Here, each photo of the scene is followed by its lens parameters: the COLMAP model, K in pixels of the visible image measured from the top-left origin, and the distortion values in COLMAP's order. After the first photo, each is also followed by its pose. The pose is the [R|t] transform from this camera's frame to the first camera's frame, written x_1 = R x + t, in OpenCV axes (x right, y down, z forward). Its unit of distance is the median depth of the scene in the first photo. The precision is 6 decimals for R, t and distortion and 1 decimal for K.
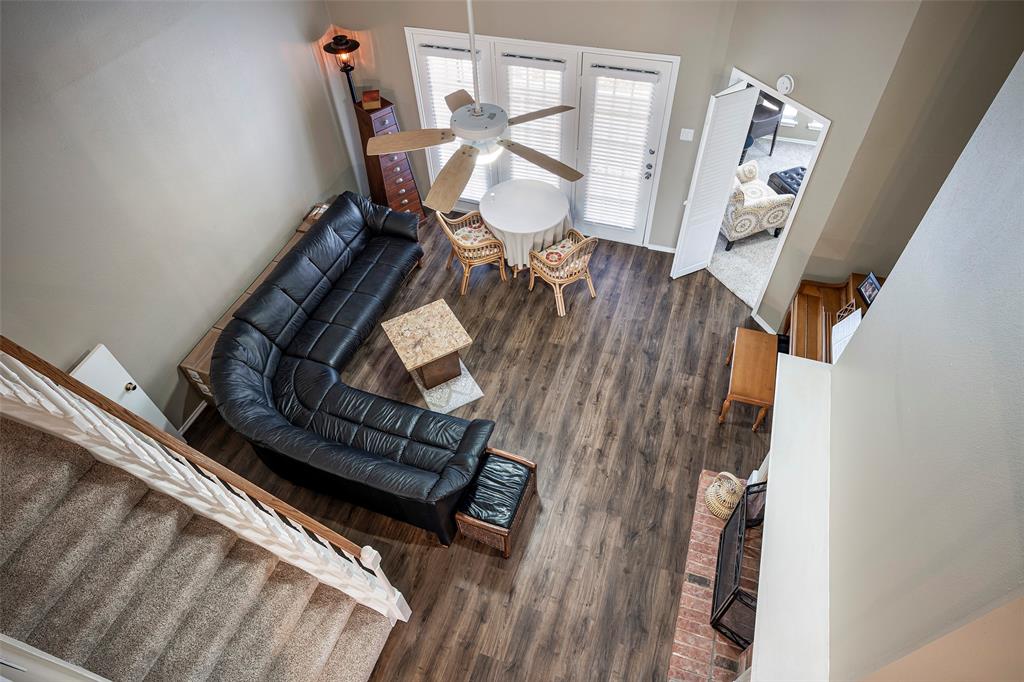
lens RADIAL K [[591.2, 0, 512.0], [0, 591.2, 341.0], [0, 0, 1]] dist [0.002134, 0.000096]
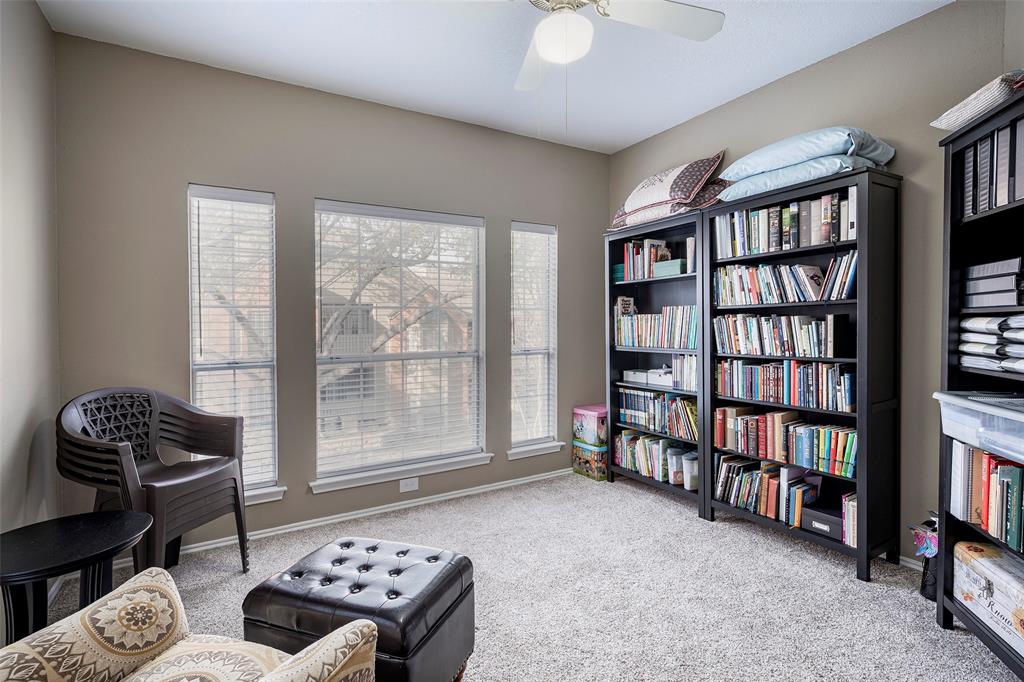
lens RADIAL K [[498.0, 0, 512.0], [0, 498.0, 341.0], [0, 0, 1]] dist [0.000479, -0.000015]
pose [[0.634859, 0.031770, 0.771975, 0.322351], [0.567679, 0.658597, -0.493954, -0.175112], [-0.524113, 0.751825, 0.400081, 0.729278]]
